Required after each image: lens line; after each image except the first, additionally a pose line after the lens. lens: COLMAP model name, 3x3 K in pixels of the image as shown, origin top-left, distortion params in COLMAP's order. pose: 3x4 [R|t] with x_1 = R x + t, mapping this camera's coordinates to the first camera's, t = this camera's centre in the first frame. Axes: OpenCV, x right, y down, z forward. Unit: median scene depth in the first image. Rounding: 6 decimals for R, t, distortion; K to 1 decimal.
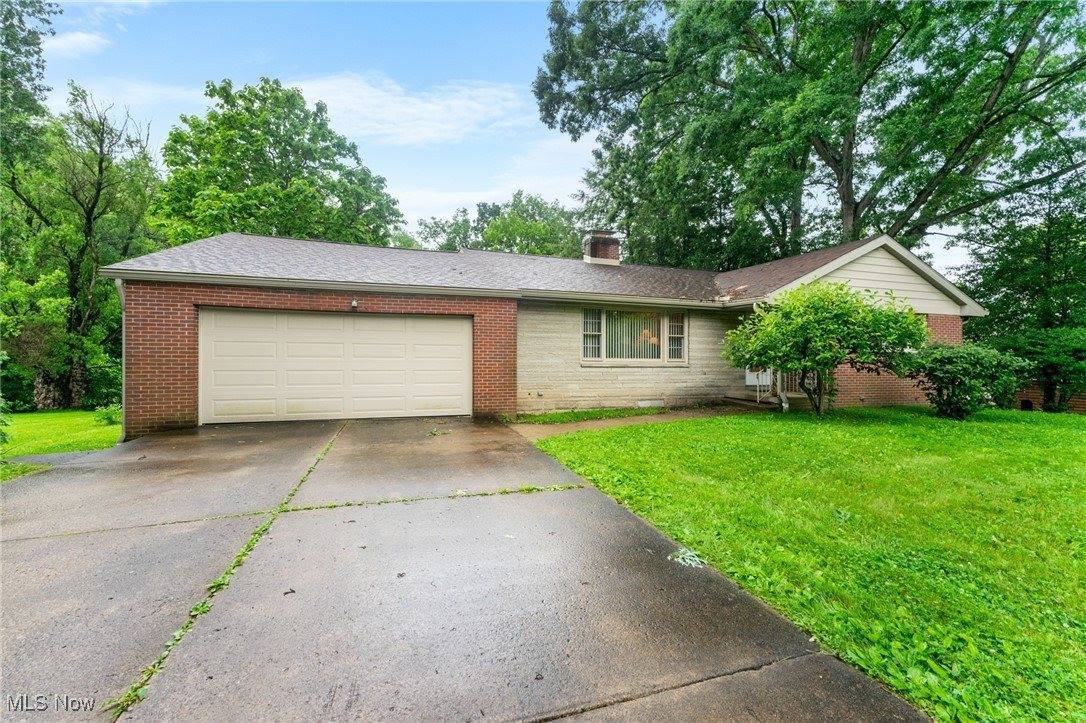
lens RADIAL K [[435.3, 0, 546.9], [0, 435.3, 348.4], [0, 0, 1]] dist [-0.000139, -0.000229]
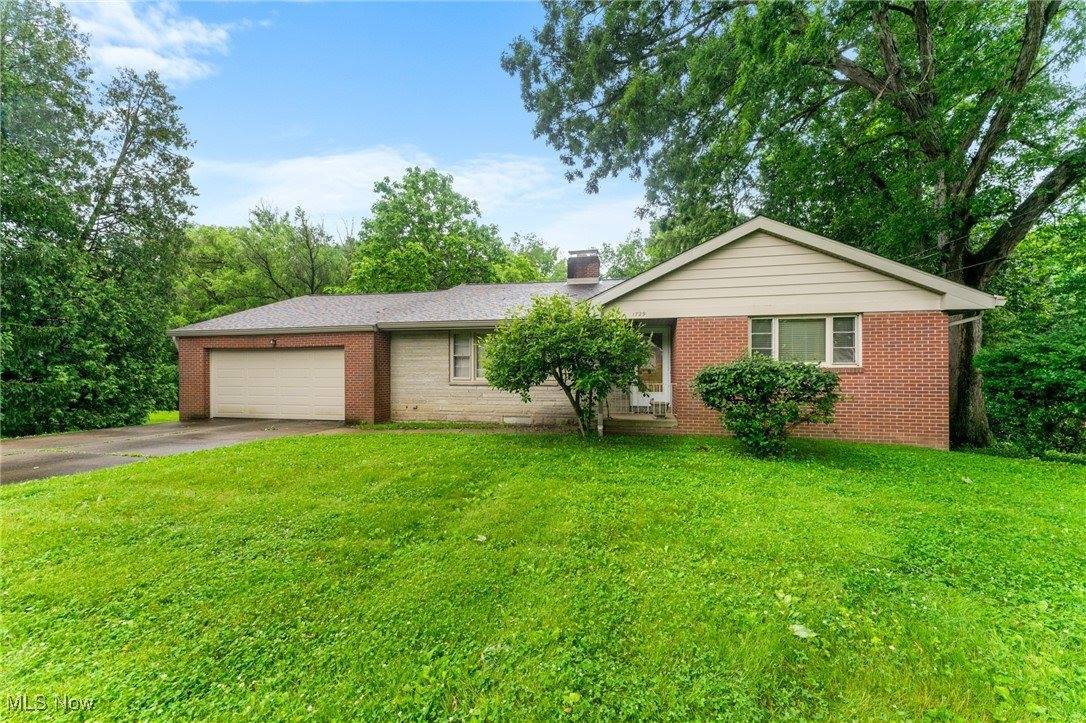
lens RADIAL K [[433.4, 0, 541.0], [0, 433.4, 373.0], [0, 0, 1]] dist [0.000096, 0.000062]
pose [[0.859315, -0.010733, -0.511334, 0.527241], [0.016620, 0.999838, 0.006944, 0.003897], [0.511177, -0.014465, 0.859354, 0.083933]]
